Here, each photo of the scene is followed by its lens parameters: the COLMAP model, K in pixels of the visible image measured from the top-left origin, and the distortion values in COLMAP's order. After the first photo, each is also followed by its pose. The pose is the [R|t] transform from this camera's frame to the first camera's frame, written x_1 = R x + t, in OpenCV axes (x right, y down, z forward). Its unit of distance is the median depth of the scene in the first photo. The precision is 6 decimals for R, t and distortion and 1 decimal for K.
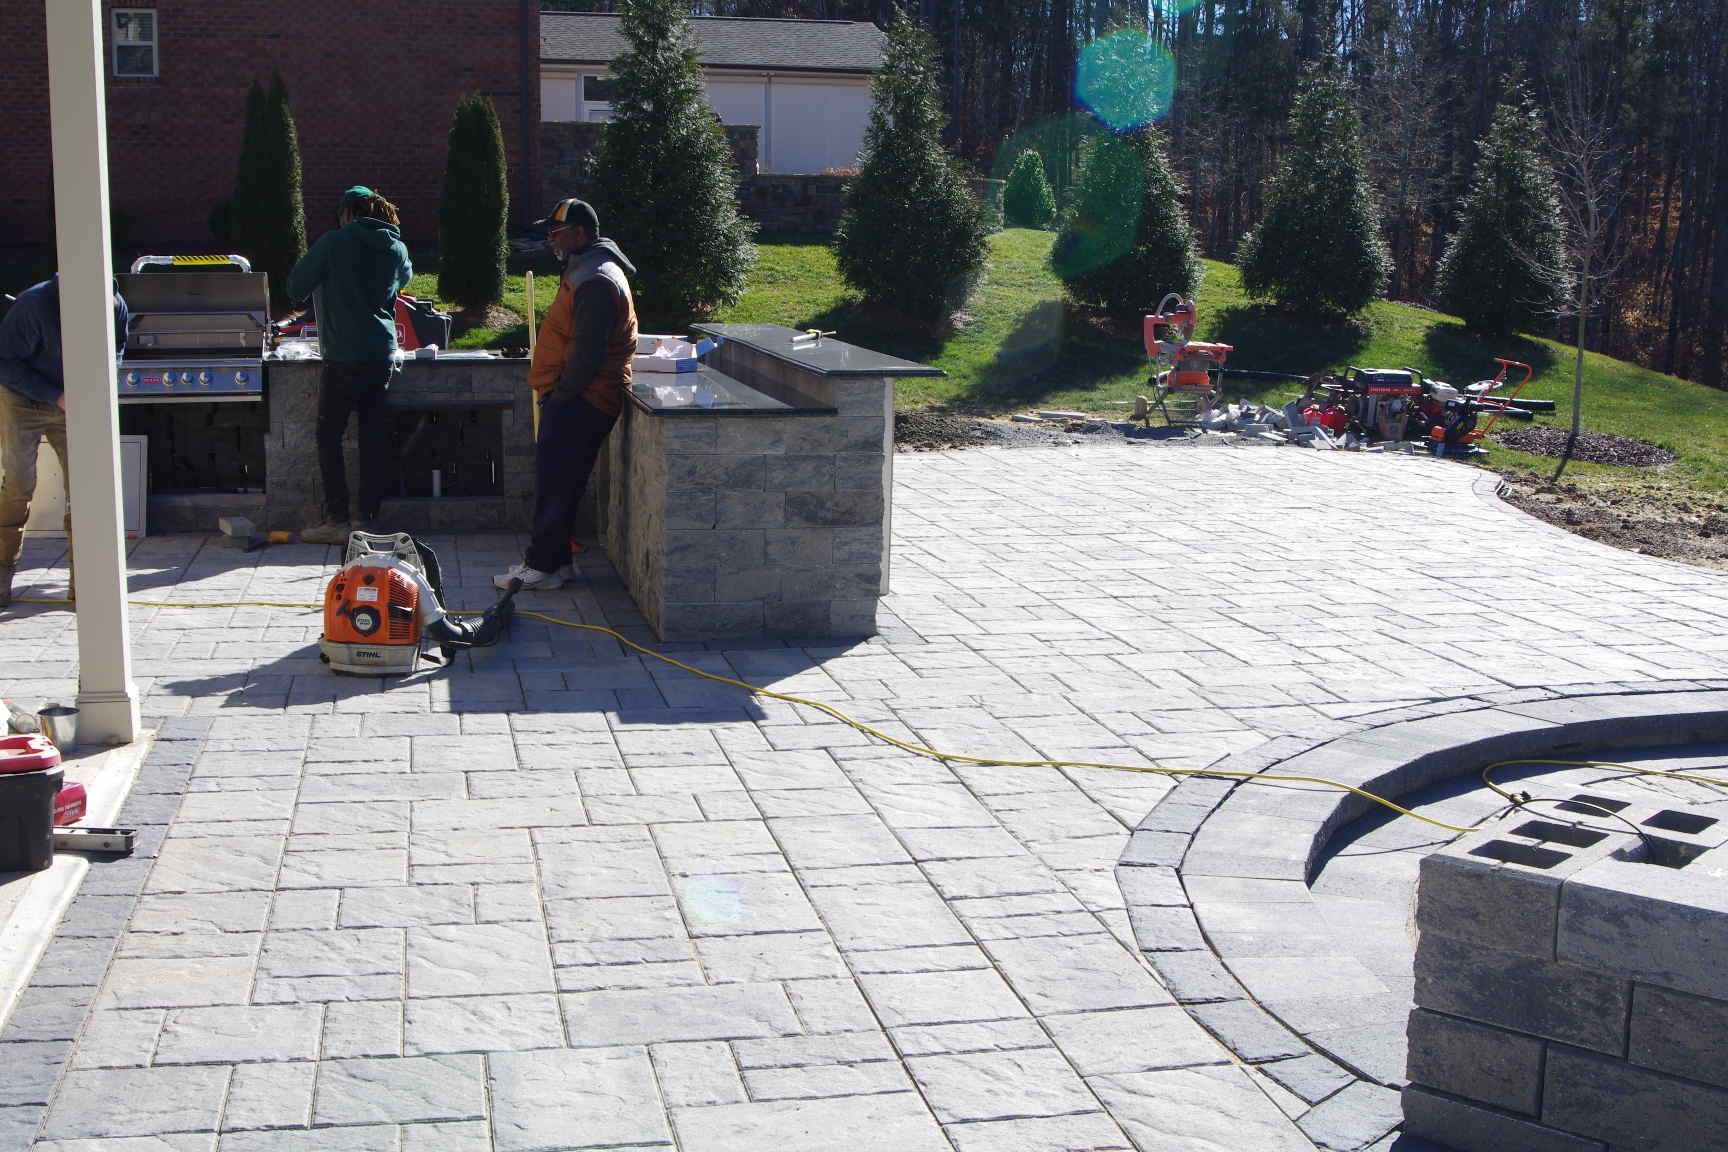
lens RADIAL K [[2138.4, 0, 862.8], [0, 2138.4, 576.1], [0, 0, 1]] dist [-0.119476, 0.000000]
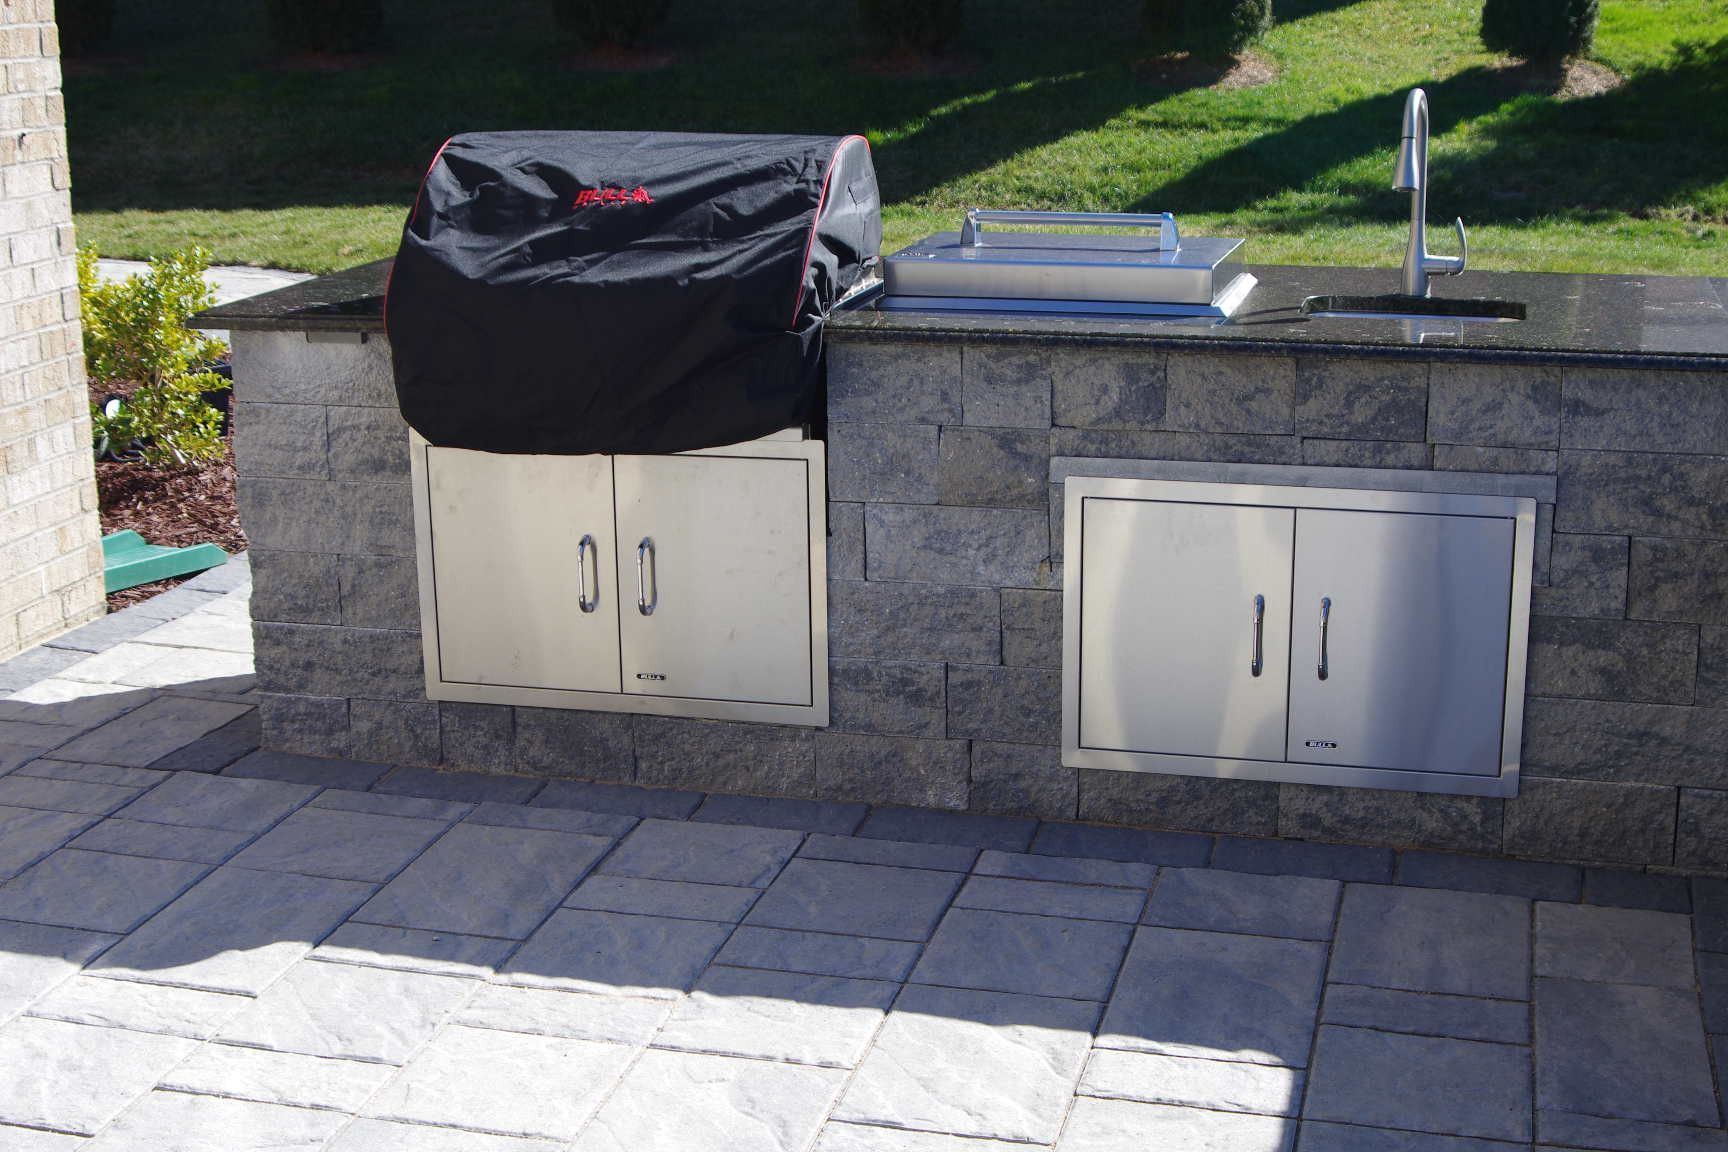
lens RADIAL K [[2138.4, 0, 866.6], [0, 2138.4, 574.8], [0, 0, 1]] dist [-0.119476, 0.000000]
pose [[0.878009, 0.102560, -0.467527, -0.106830], [-0.037566, 0.988526, 0.146302, -0.109990], [0.477168, -0.110891, 0.871788, 0.680447]]
